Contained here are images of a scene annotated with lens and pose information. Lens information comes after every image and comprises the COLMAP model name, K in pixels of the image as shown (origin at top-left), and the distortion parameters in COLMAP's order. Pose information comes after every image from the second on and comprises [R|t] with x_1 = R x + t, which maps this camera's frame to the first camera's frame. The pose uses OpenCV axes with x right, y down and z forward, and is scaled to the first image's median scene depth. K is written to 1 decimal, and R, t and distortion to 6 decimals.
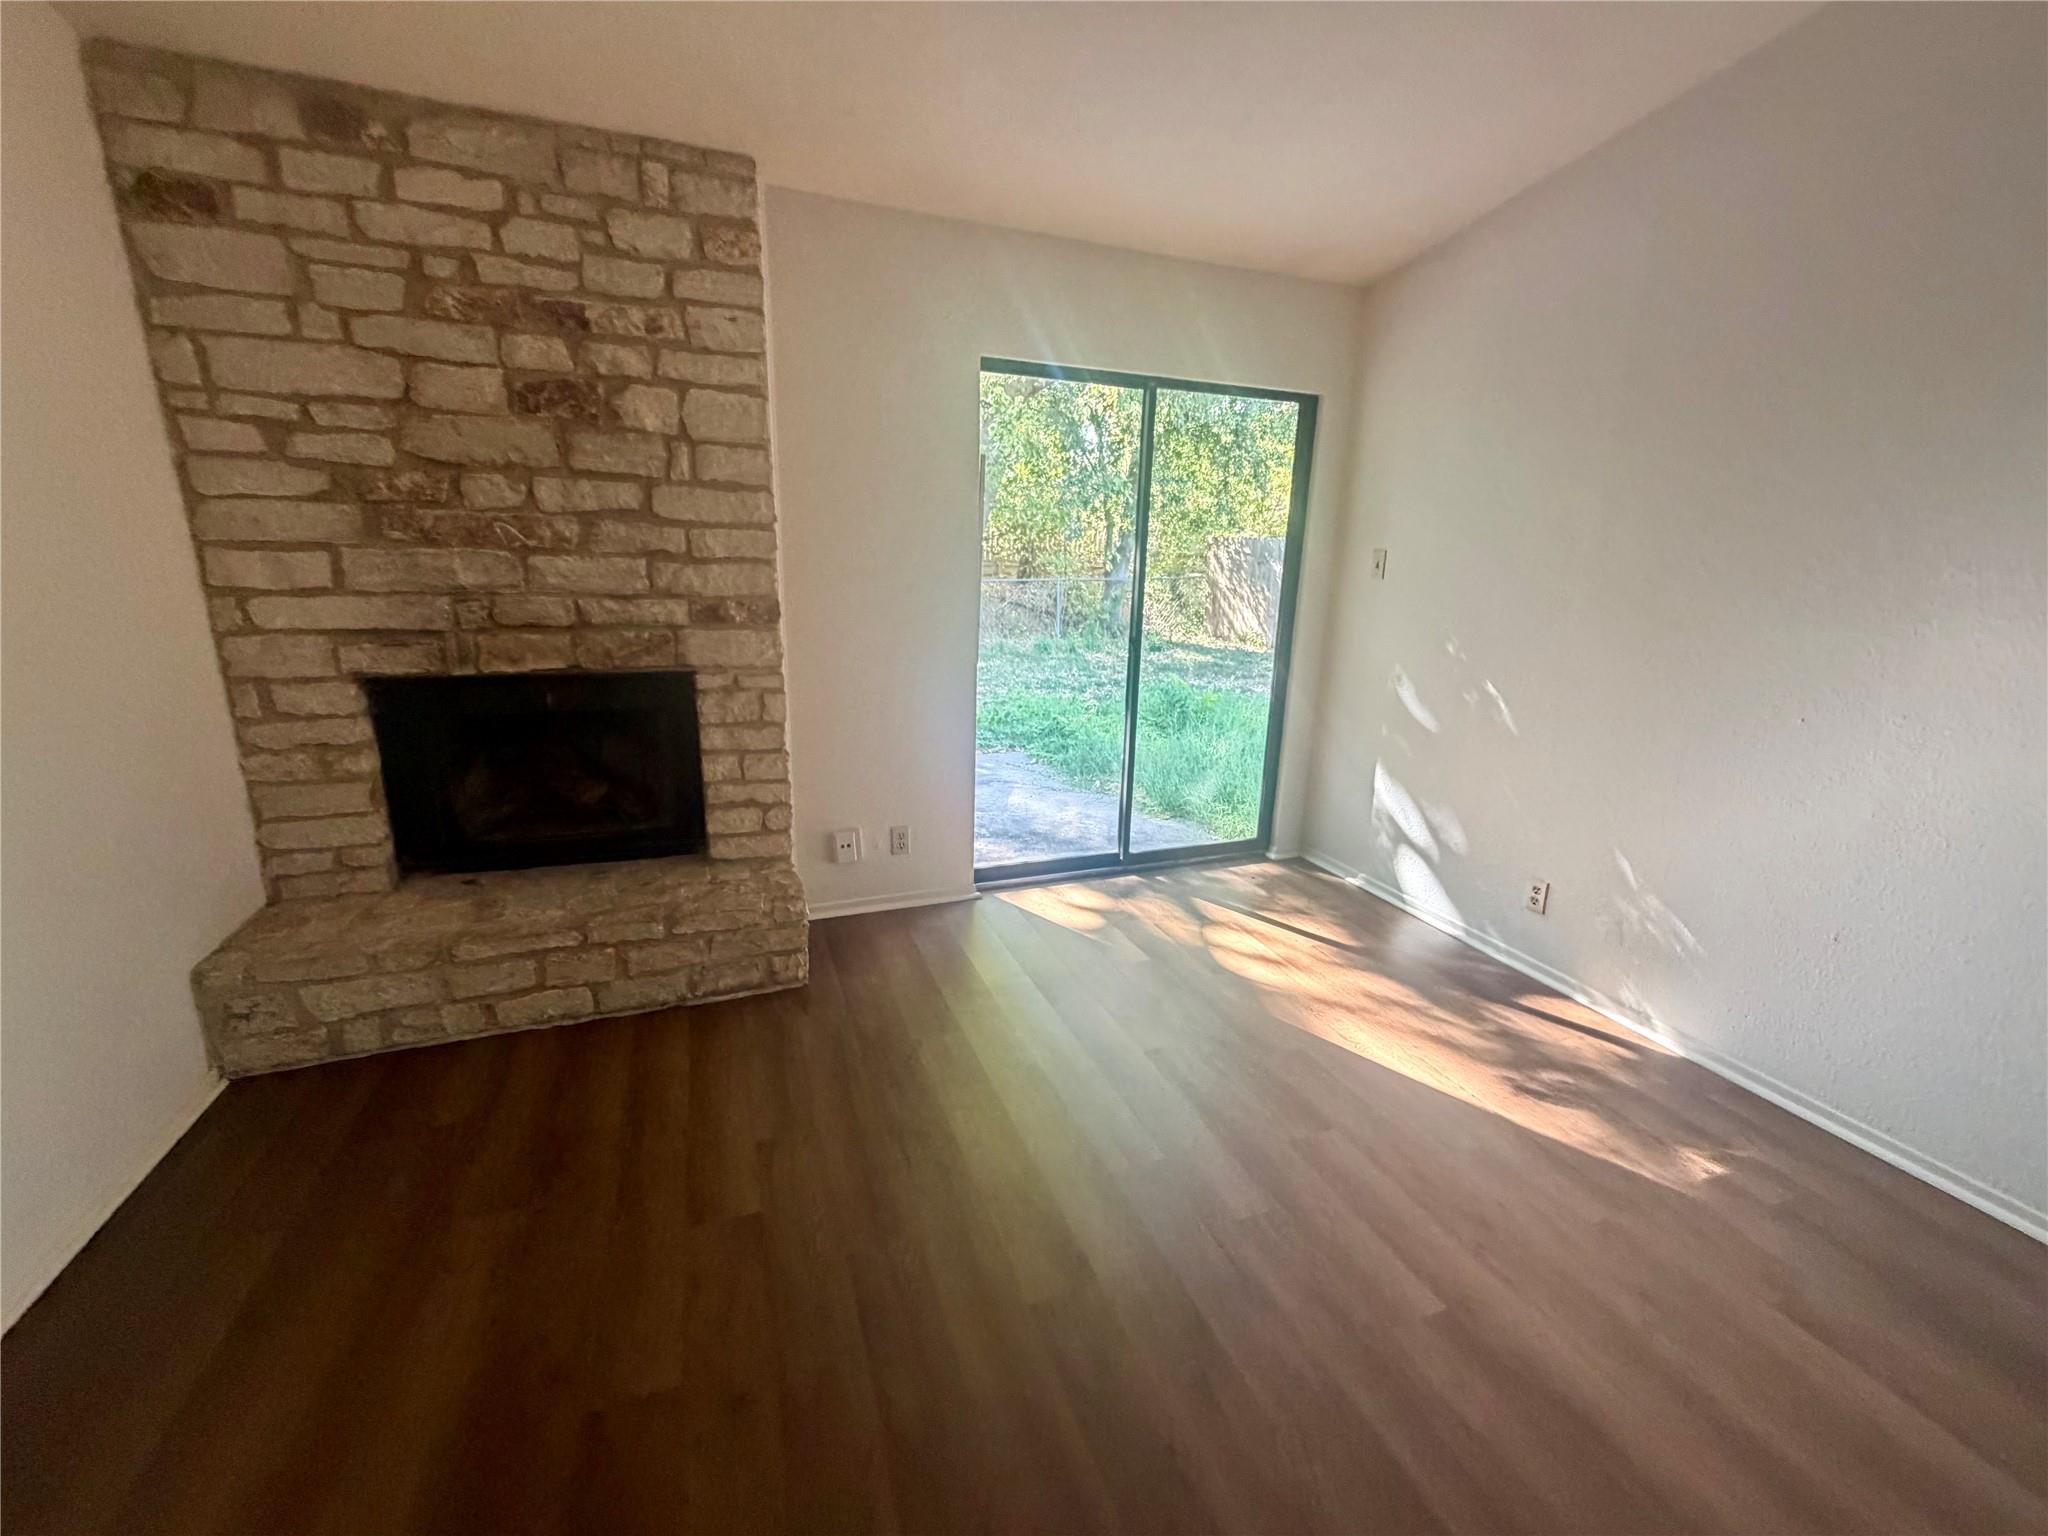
lens RADIAL K [[822.7, 0, 1023.4], [0, 822.7, 769.6], [0, 0, 1]] dist [-0.000226, -0.000006]
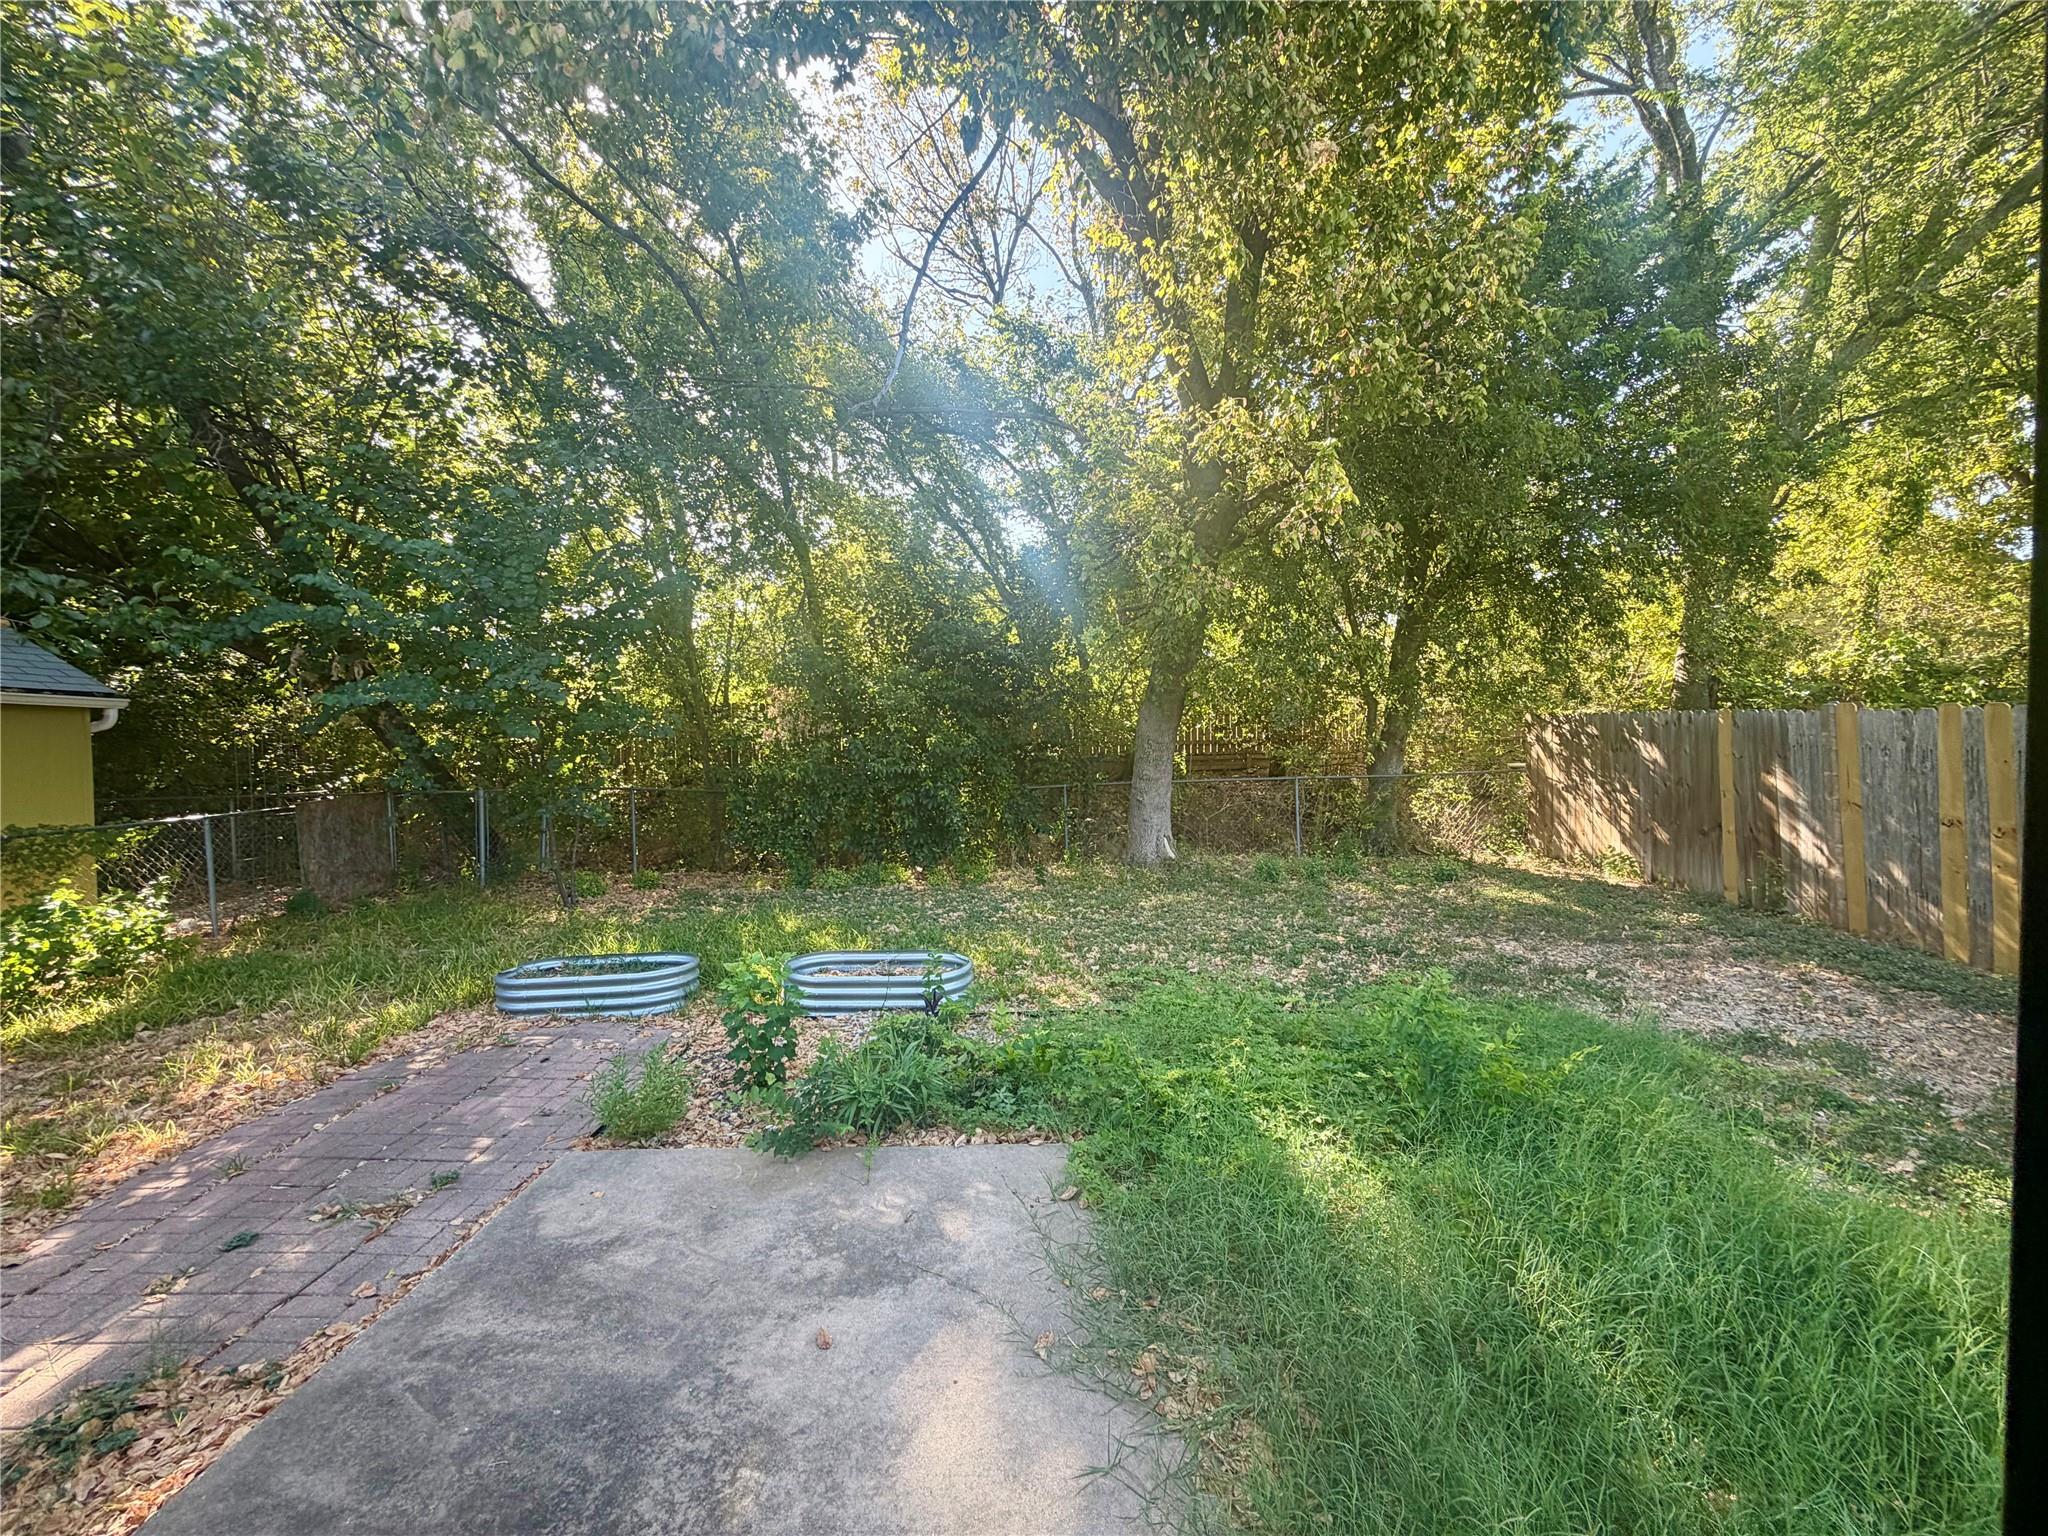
lens RADIAL K [[822.7, 0, 1023.8], [0, 822.7, 764.1], [0, 0, 1]] dist [-0.000226, -0.000006]
pose [[0.944779, -0.009105, -0.327582, 0.048437], [-0.062170, 0.976481, -0.206444, -0.068942], [0.321758, 0.215410, 0.921993, 0.221004]]
